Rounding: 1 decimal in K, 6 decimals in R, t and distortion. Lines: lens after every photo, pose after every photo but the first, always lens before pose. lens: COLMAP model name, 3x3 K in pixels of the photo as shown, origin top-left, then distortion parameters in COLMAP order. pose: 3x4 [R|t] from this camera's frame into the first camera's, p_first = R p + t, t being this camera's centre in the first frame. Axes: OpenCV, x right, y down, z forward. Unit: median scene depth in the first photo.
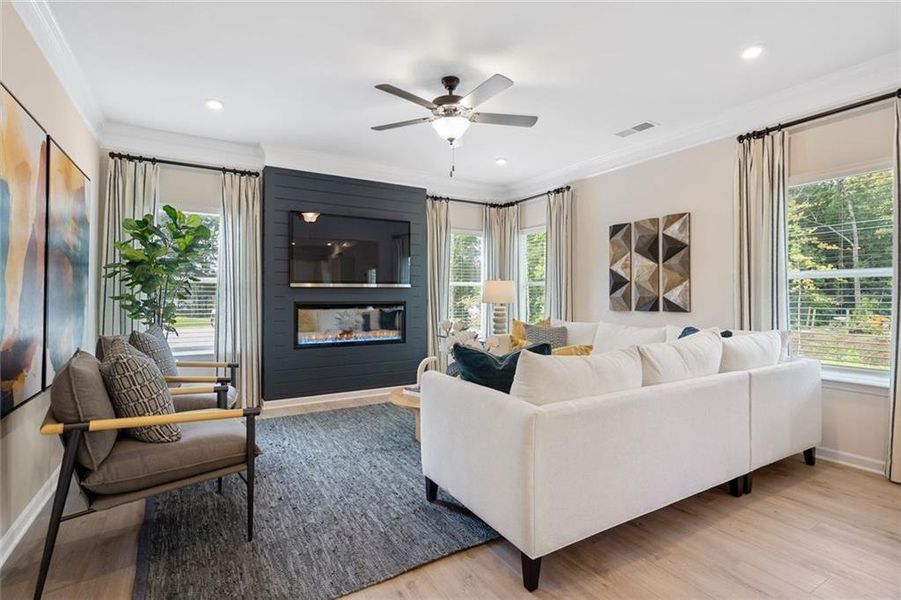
lens RADIAL K [[421.5, 0, 446.7], [0, 421.5, 296.0], [0, 0, 1]] dist [-0.002164, -0.000198]
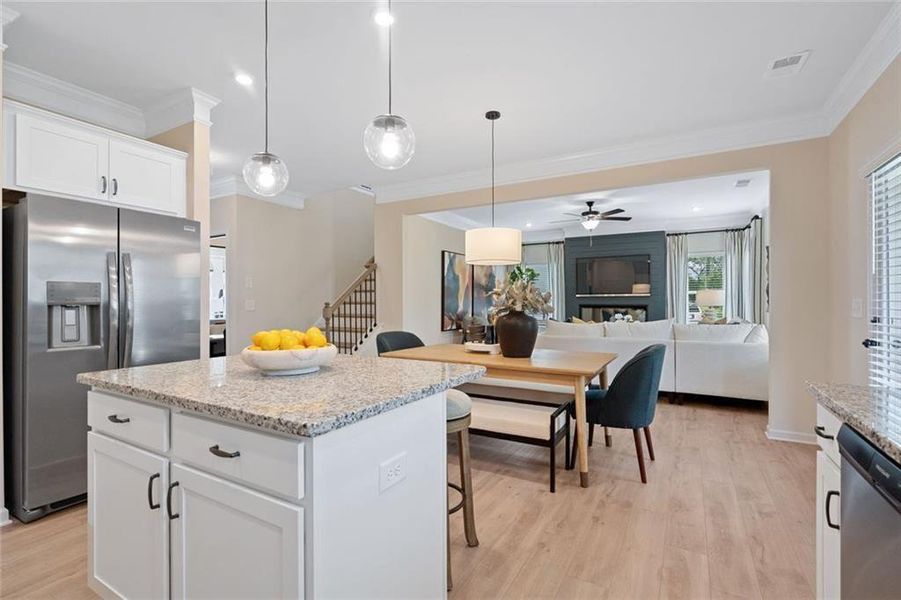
lens RADIAL K [[421.5, 0, 446.7], [0, 421.5, 296.0], [0, 0, 1]] dist [-0.002164, -0.000198]
pose [[0.480183, -0.008804, -0.877124, 1.084654], [-0.003990, 0.999917, -0.012221, 0.002387], [0.877159, 0.009369, 0.480108, -0.488881]]
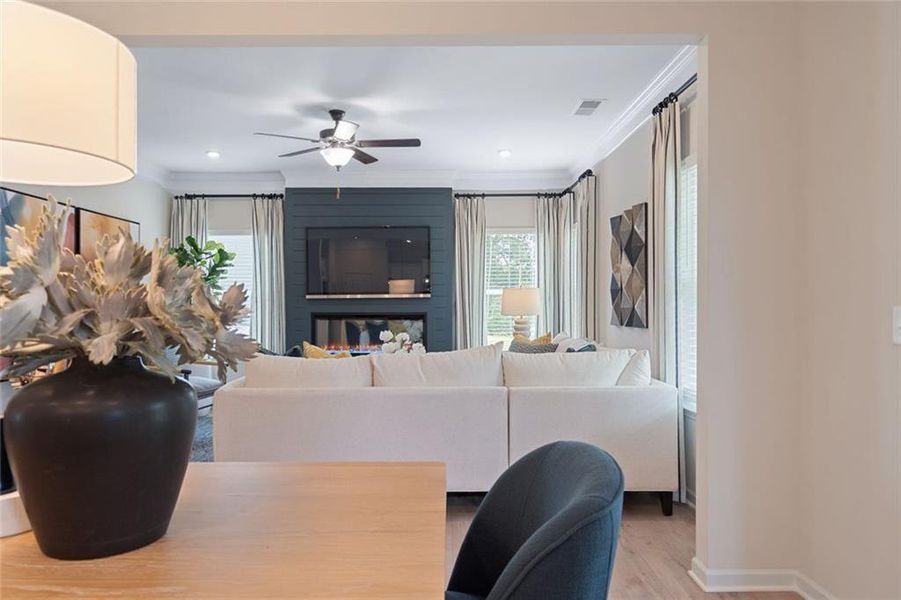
lens RADIAL K [[635.8, 0, 450.5], [0, 635.8, 300.0], [0, 0, 1]] dist [-0.002600, -0.000324]
pose [[0.859000, -0.004657, -0.511954, 0.774046], [0.000044, 0.999959, -0.009022, -0.003465], [0.511975, 0.007727, 0.858966, -0.194834]]
